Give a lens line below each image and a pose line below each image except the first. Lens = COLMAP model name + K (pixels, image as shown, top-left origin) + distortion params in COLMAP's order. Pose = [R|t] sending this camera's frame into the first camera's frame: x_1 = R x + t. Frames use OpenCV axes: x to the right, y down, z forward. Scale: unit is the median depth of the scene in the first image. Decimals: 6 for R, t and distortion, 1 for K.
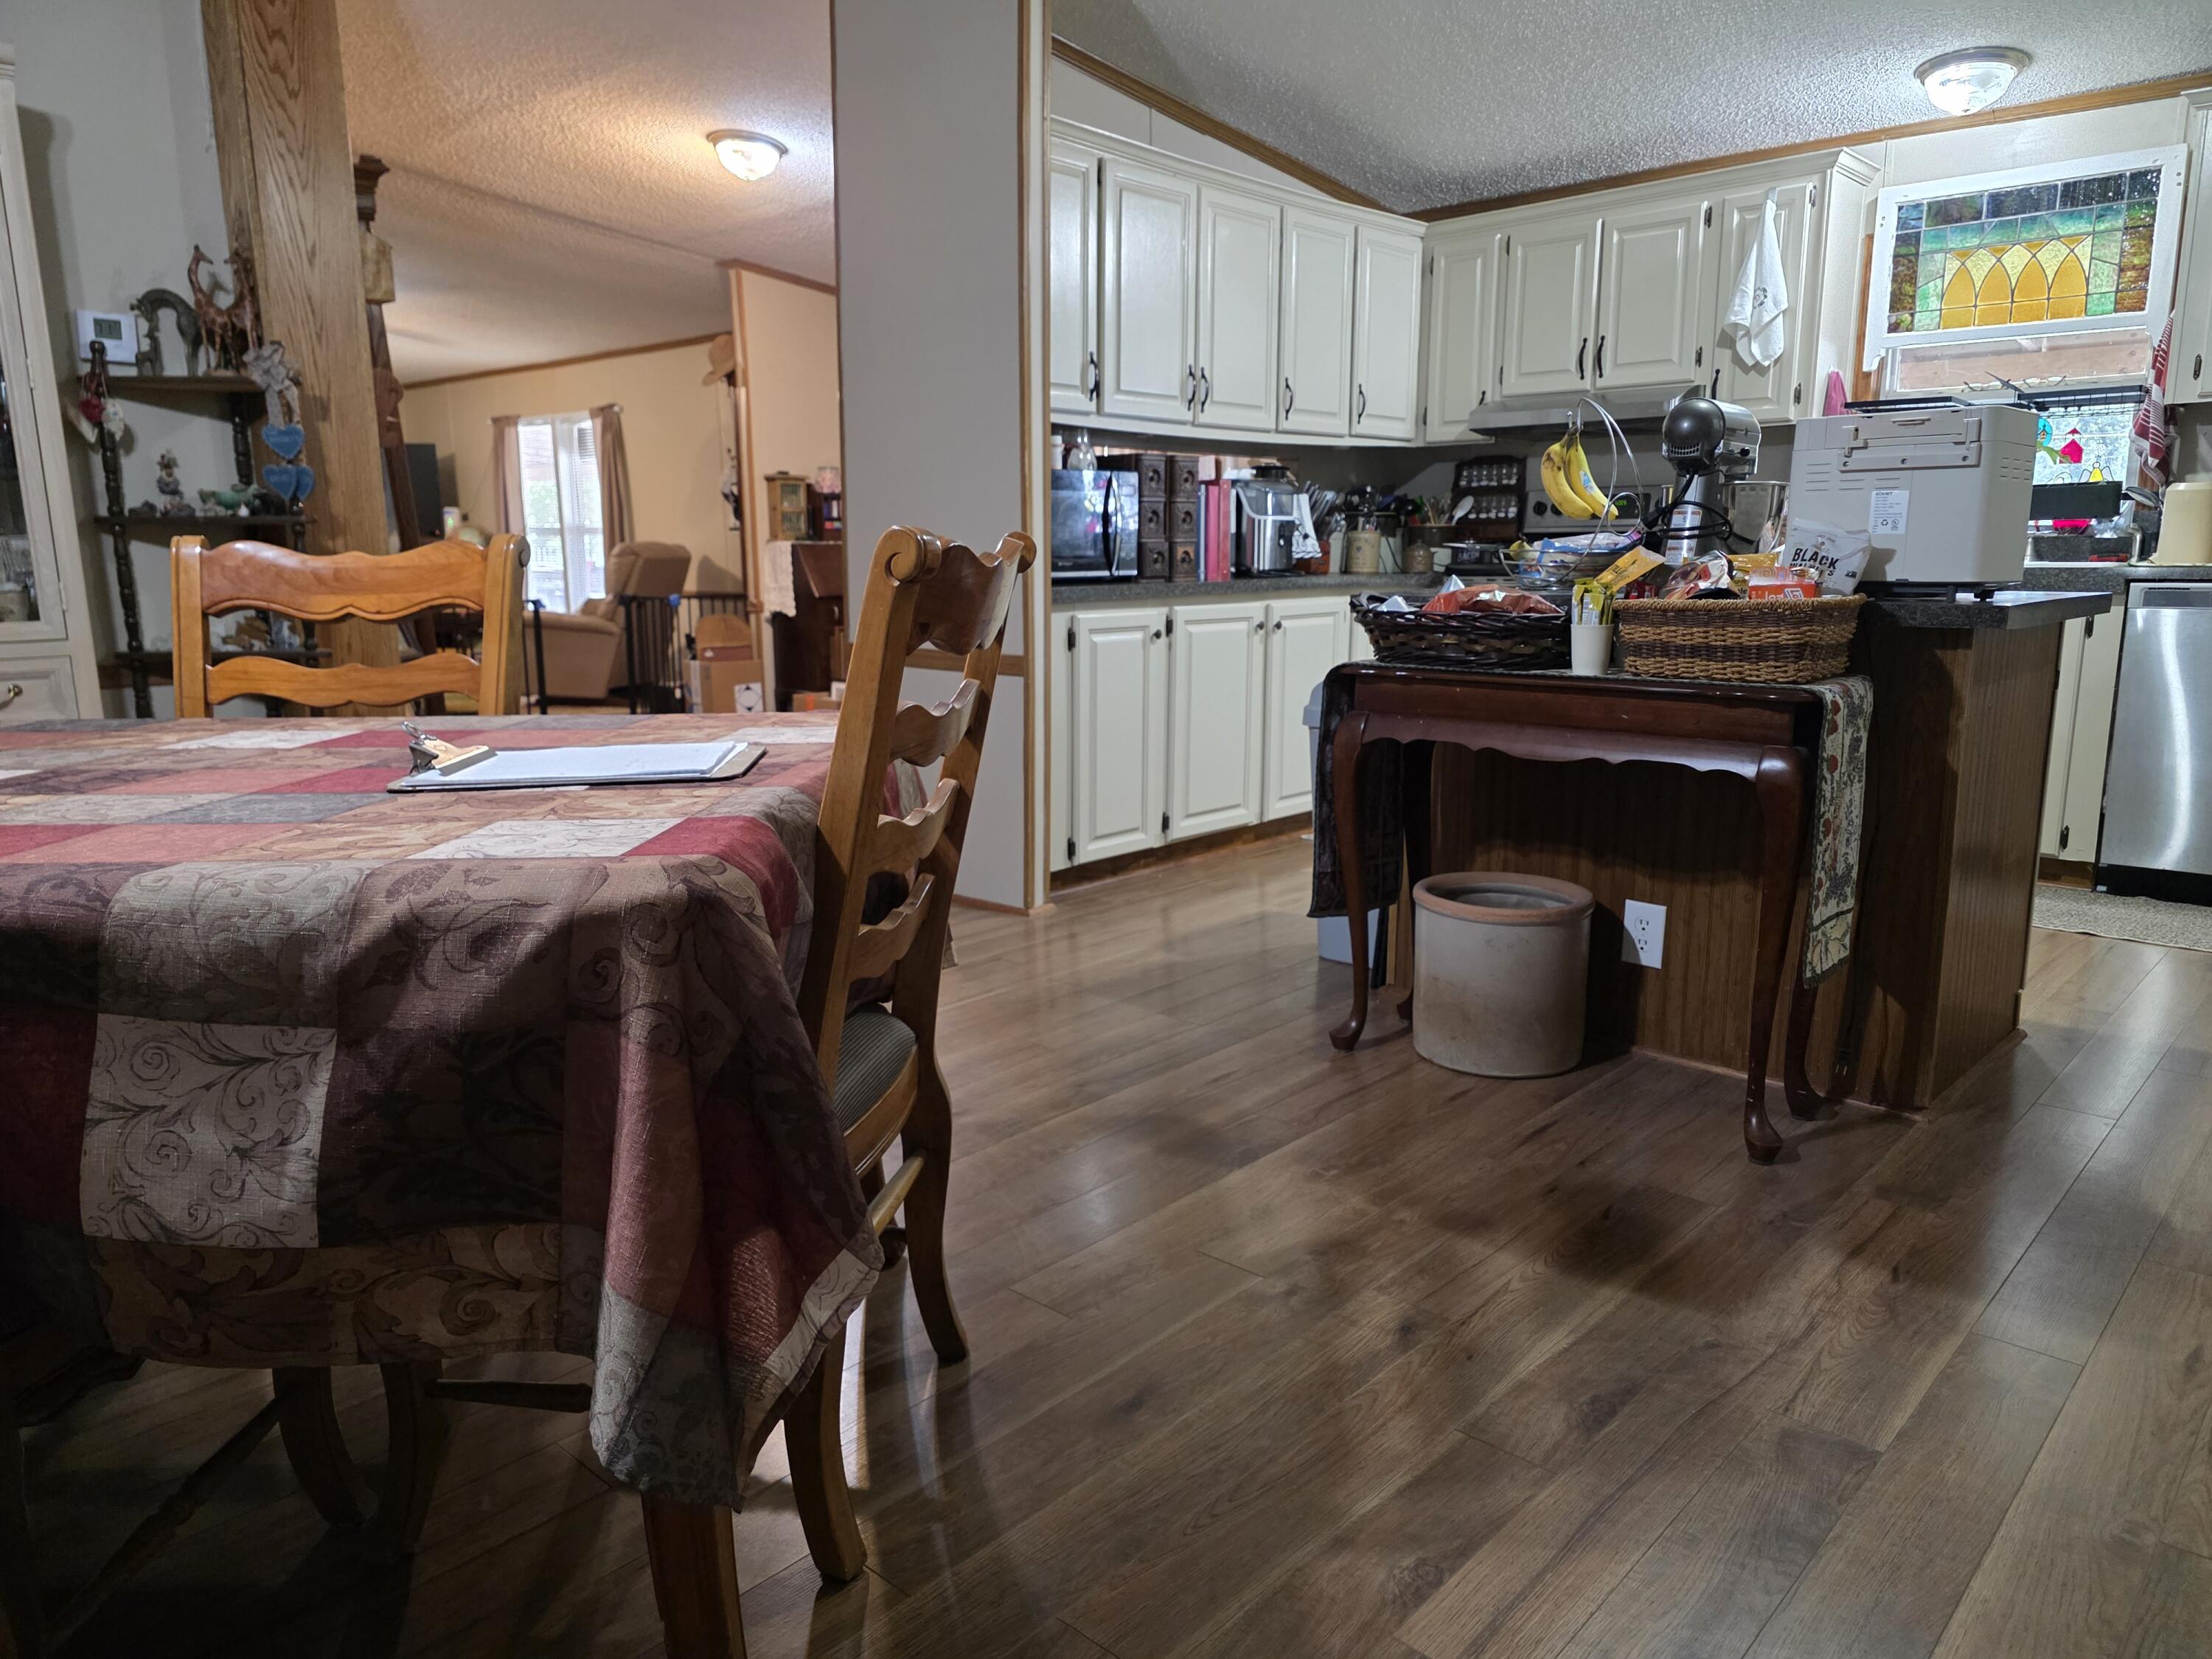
lens RADIAL K [[1504.9, 0, 1121.4], [0, 1504.9, 827.7], [0, 0, 1]] dist [0.056303, -0.054866]
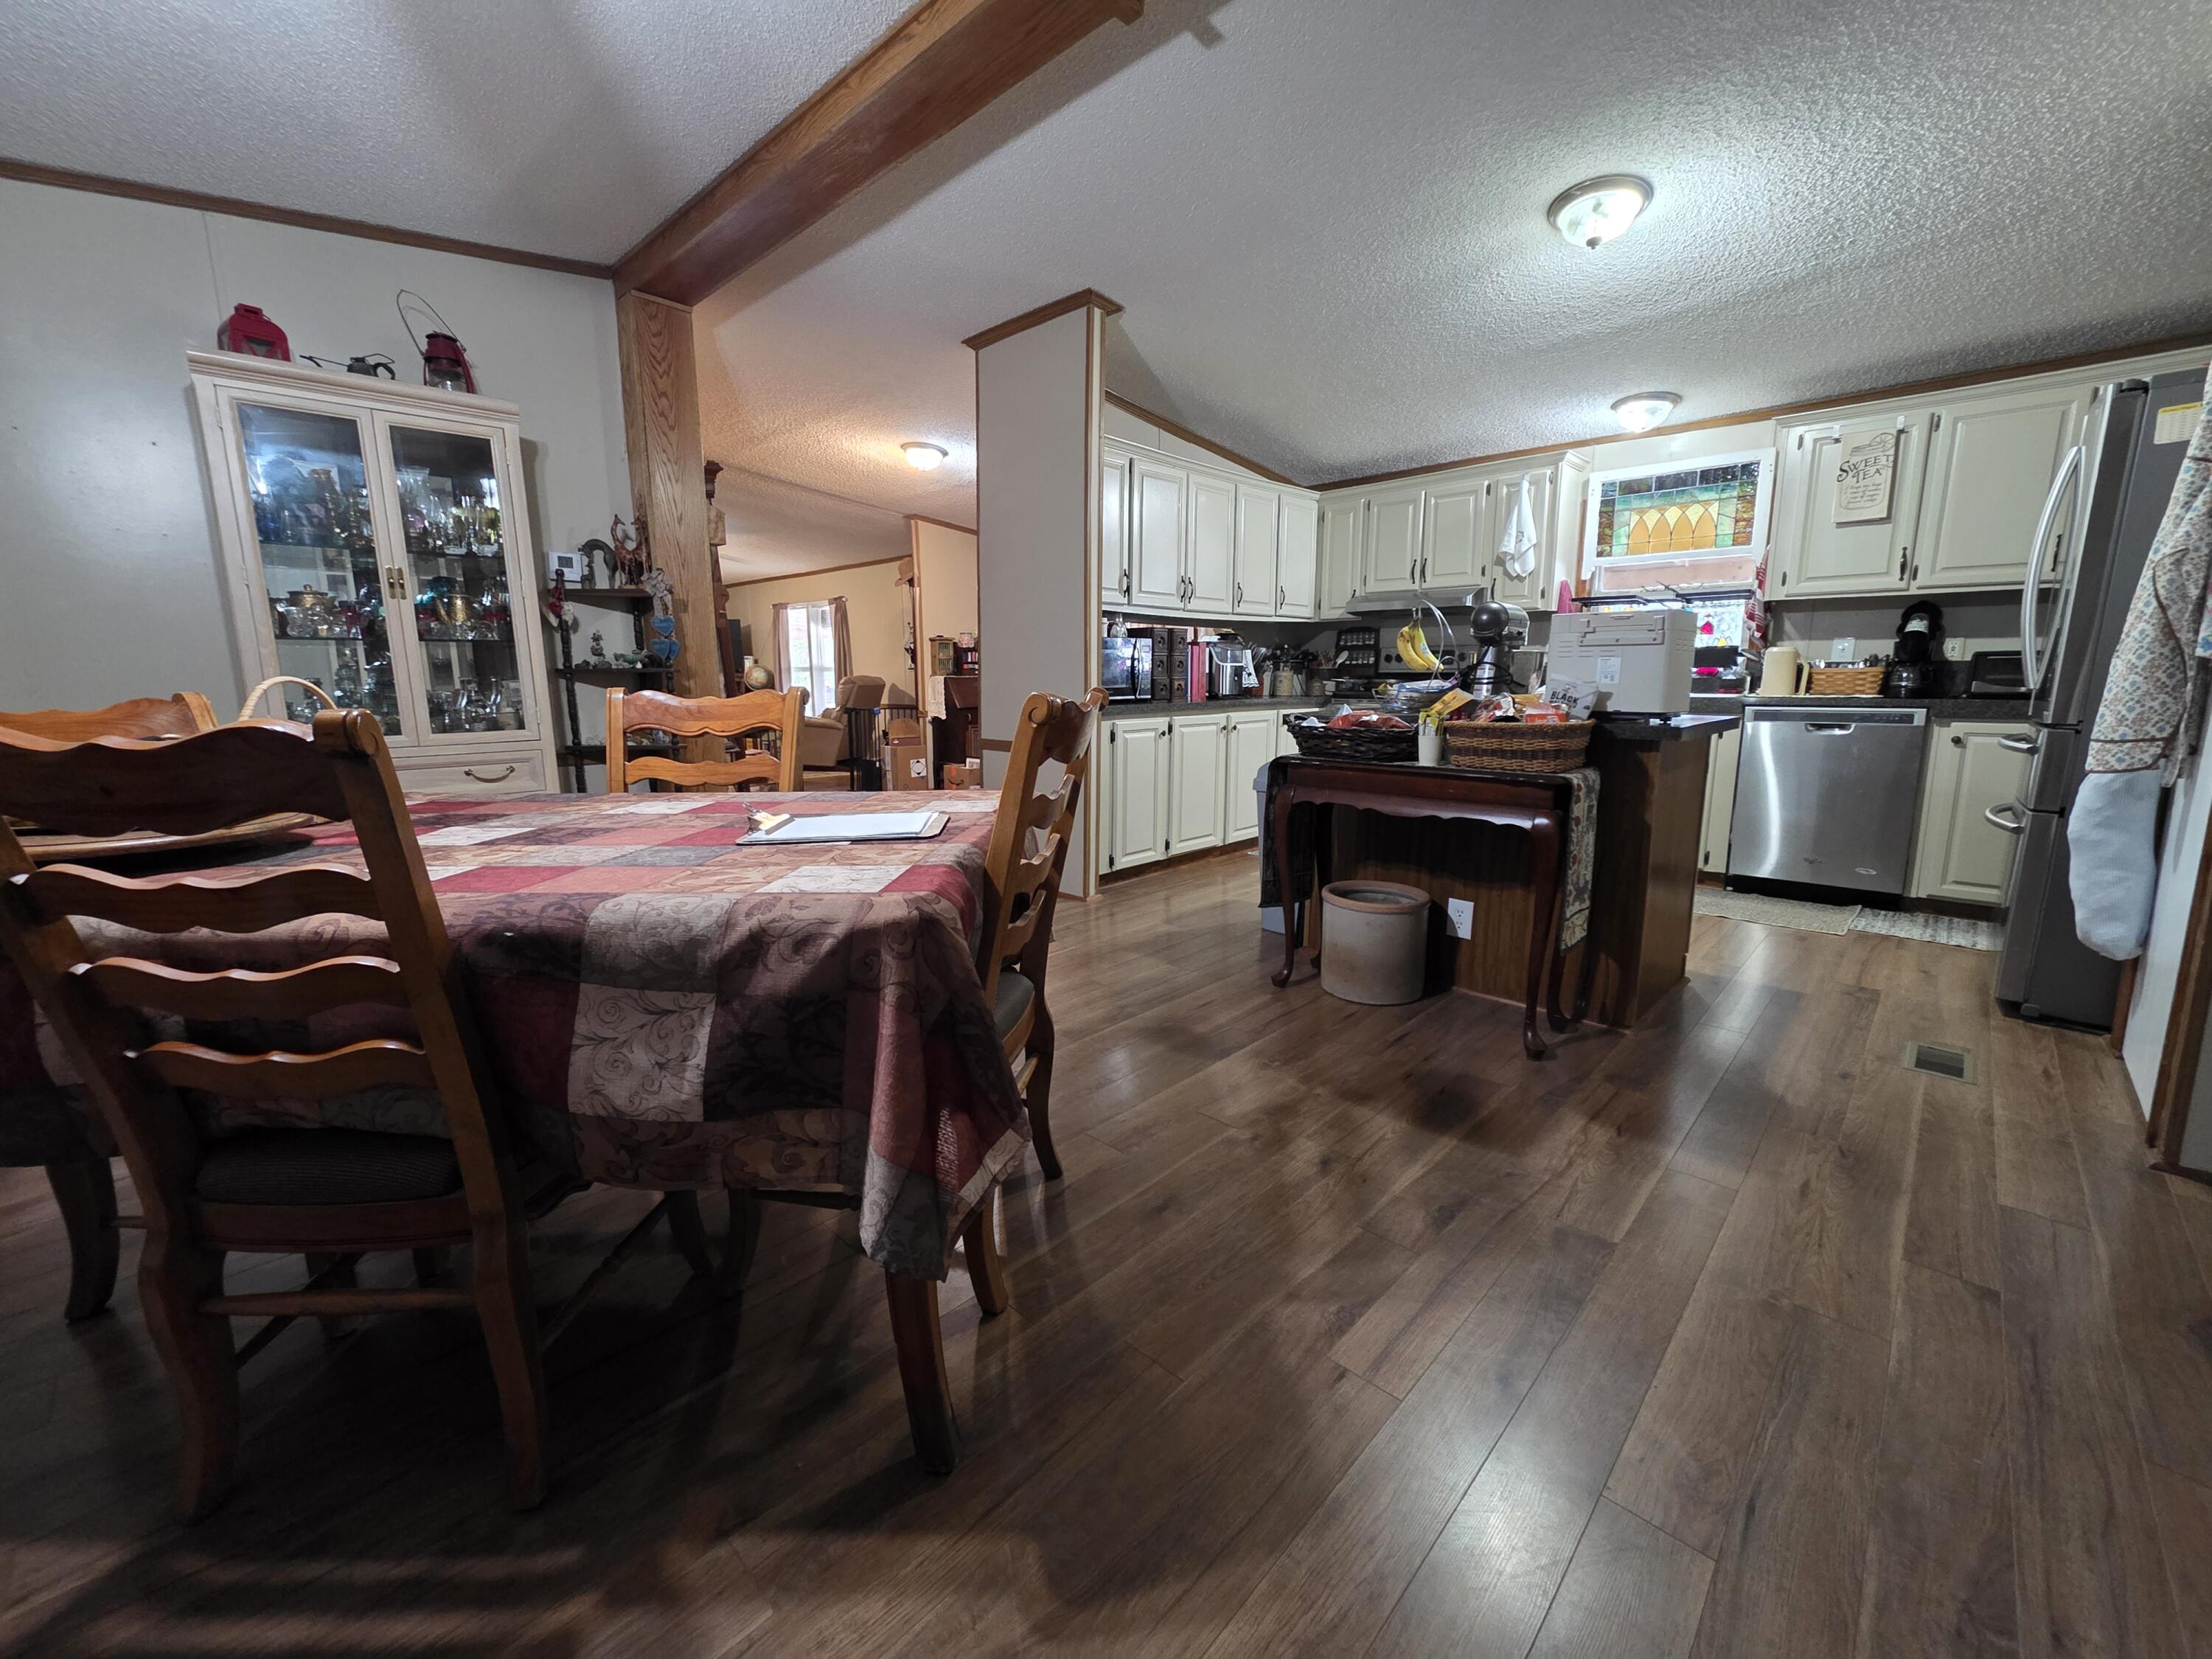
lens RADIAL K [[892.9, 0, 1108.6], [0, 892.9, 822.4], [0, 0, 1]] dist [0.001445, 0.000280]
pose [[0.999563, 0.004655, -0.029195, -0.014149], [-0.005312, 0.999733, -0.022482, -0.011972], [0.029083, 0.022628, 0.999321, 0.002380]]
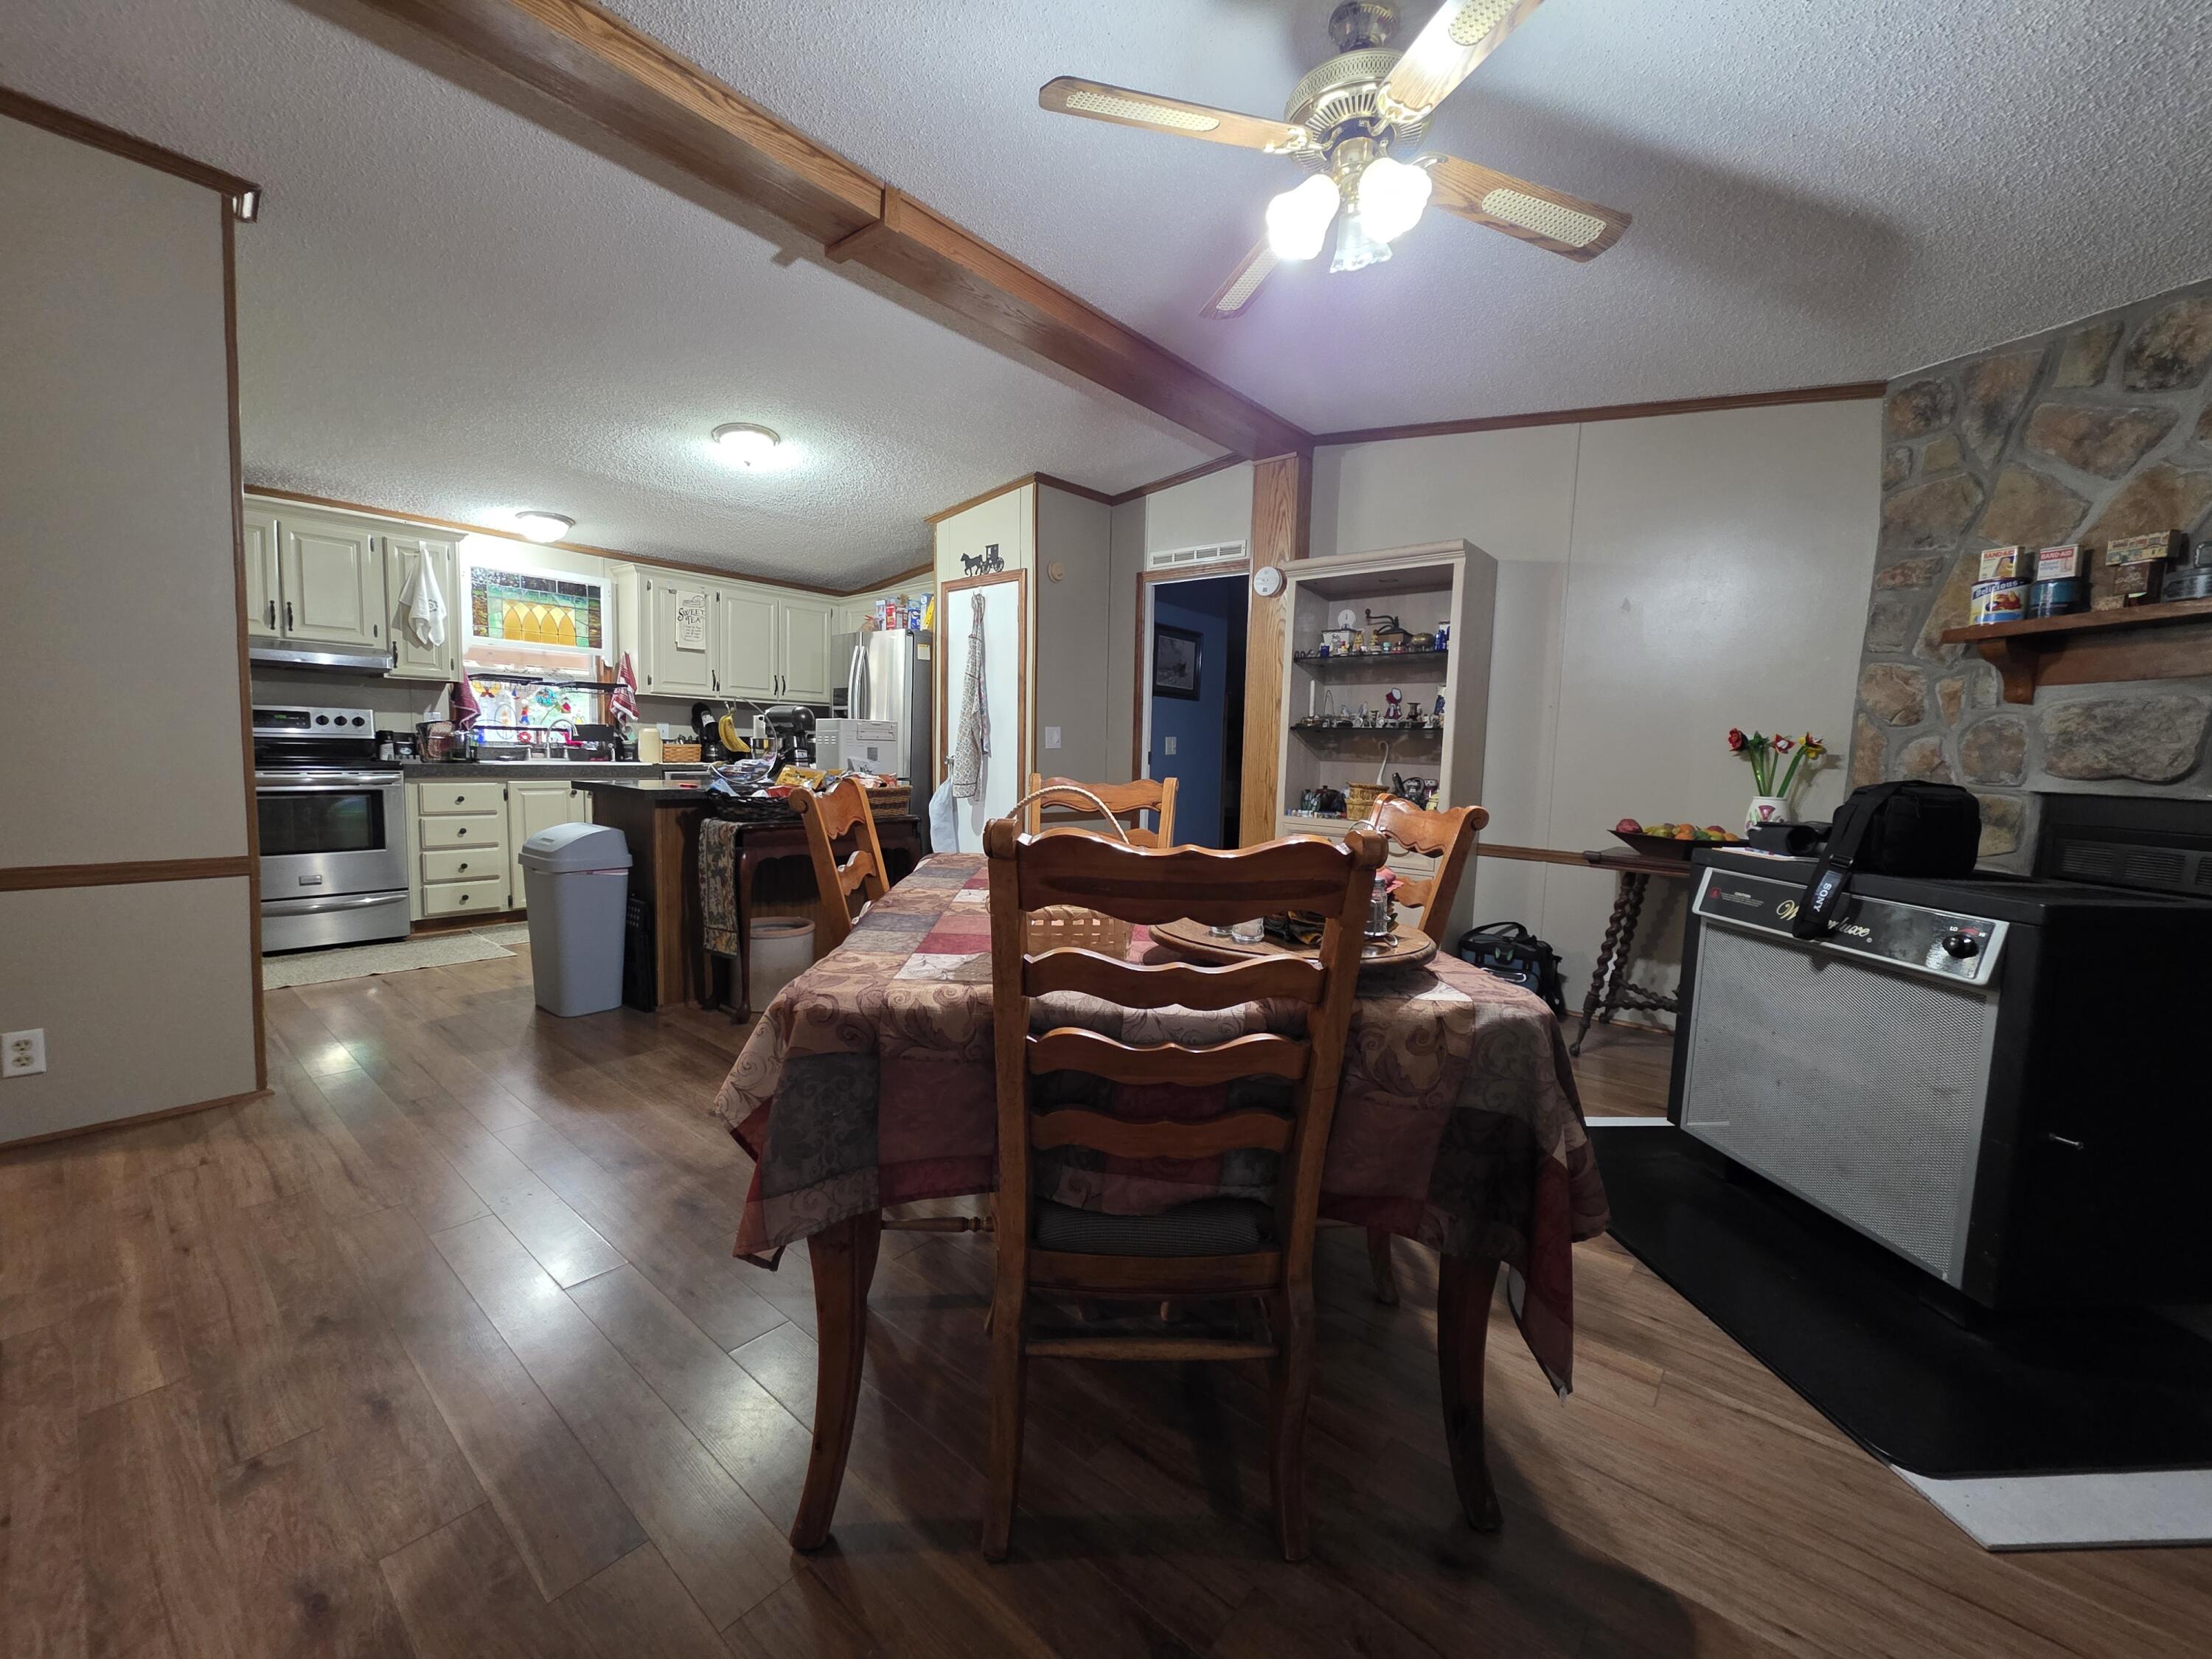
lens RADIAL K [[892.9, 0, 1108.6], [0, 892.9, 822.4], [0, 0, 1]] dist [0.001445, 0.000280]
pose [[-0.031629, -0.076045, 0.996603, -1.187031], [0.157201, 0.984313, 0.080097, -0.149940], [-0.987060, 0.159200, -0.019178, 0.637042]]
